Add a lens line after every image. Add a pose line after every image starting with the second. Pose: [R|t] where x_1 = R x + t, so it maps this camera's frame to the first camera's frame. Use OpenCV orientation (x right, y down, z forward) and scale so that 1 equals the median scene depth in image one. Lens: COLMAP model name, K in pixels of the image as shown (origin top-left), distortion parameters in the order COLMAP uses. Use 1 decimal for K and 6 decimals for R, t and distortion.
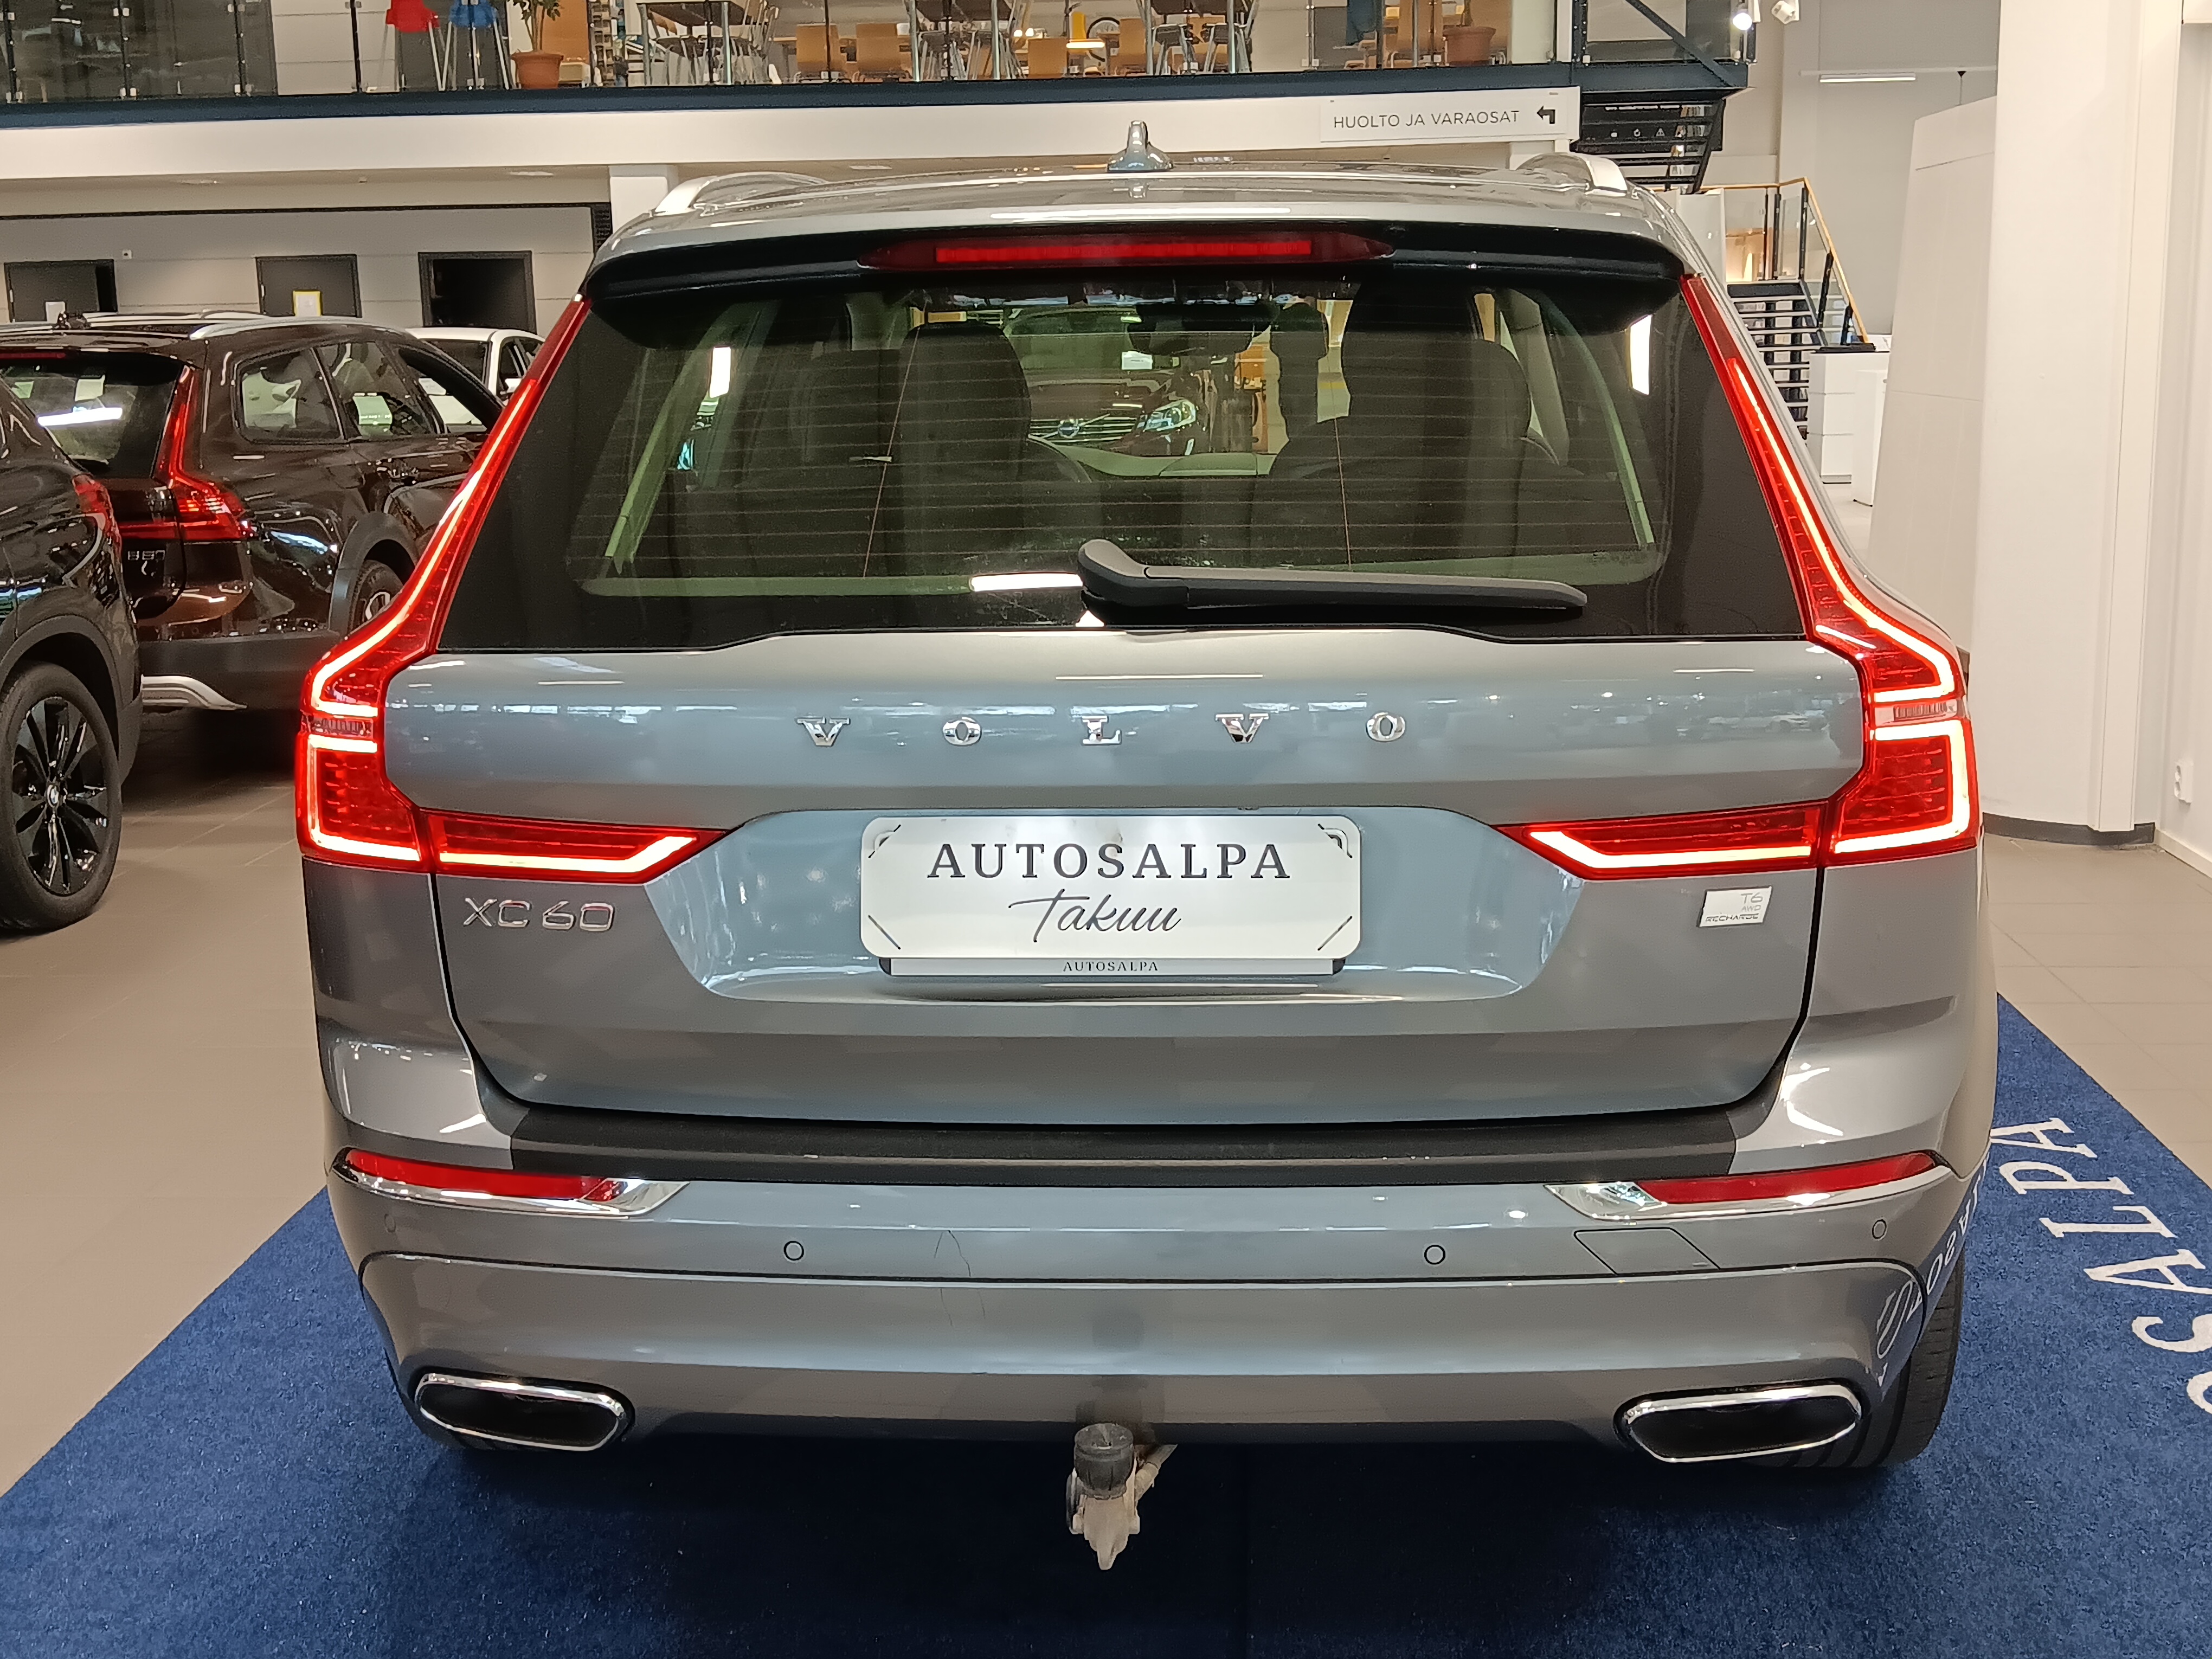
lens RADIAL K [[2575.5, 0, 1104.6], [0, 2575.5, 831.8], [0, 0, 1]] dist [0.029127, 0.000000]
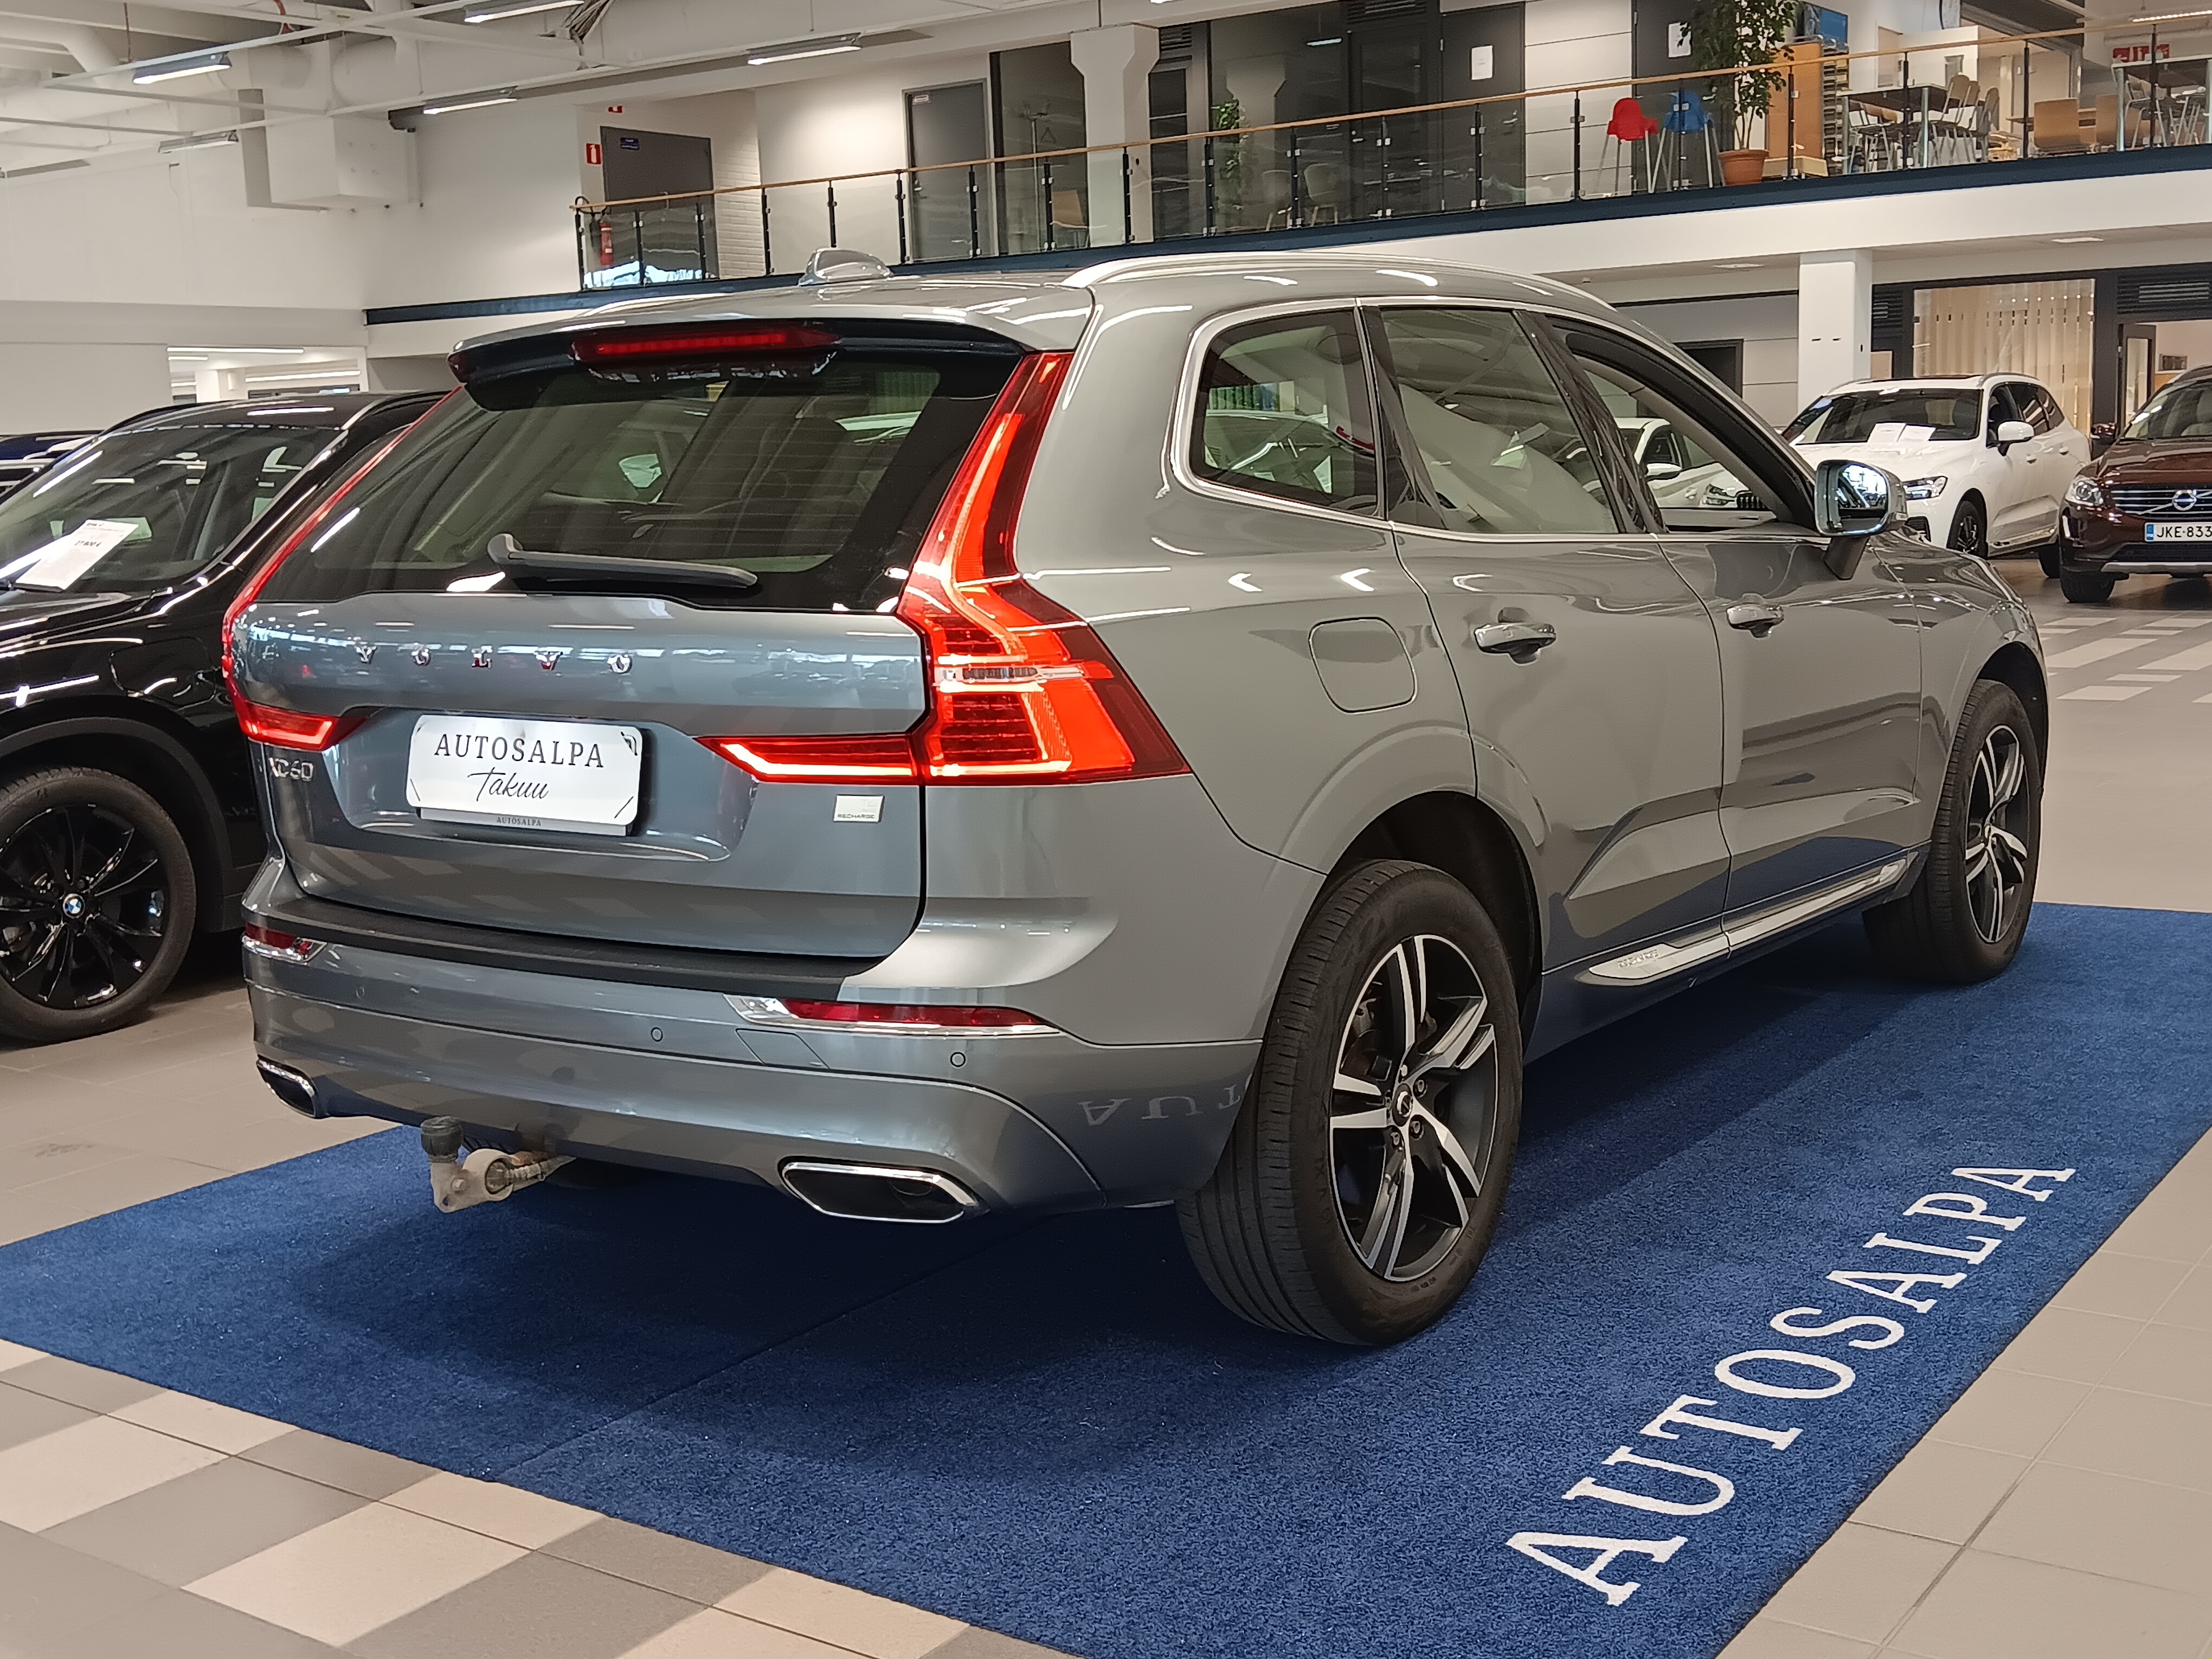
lens RADIAL K [[2575.5, 0, 1107.6], [0, 2575.5, 828.4], [0, 0, 1]] dist [0.029127, 0.000000]
pose [[0.853067, 0.069287, -0.517181, 1.062592], [-0.087179, 0.996139, -0.010346, 0.041889], [0.514467, 0.053913, 0.855814, -0.105516]]
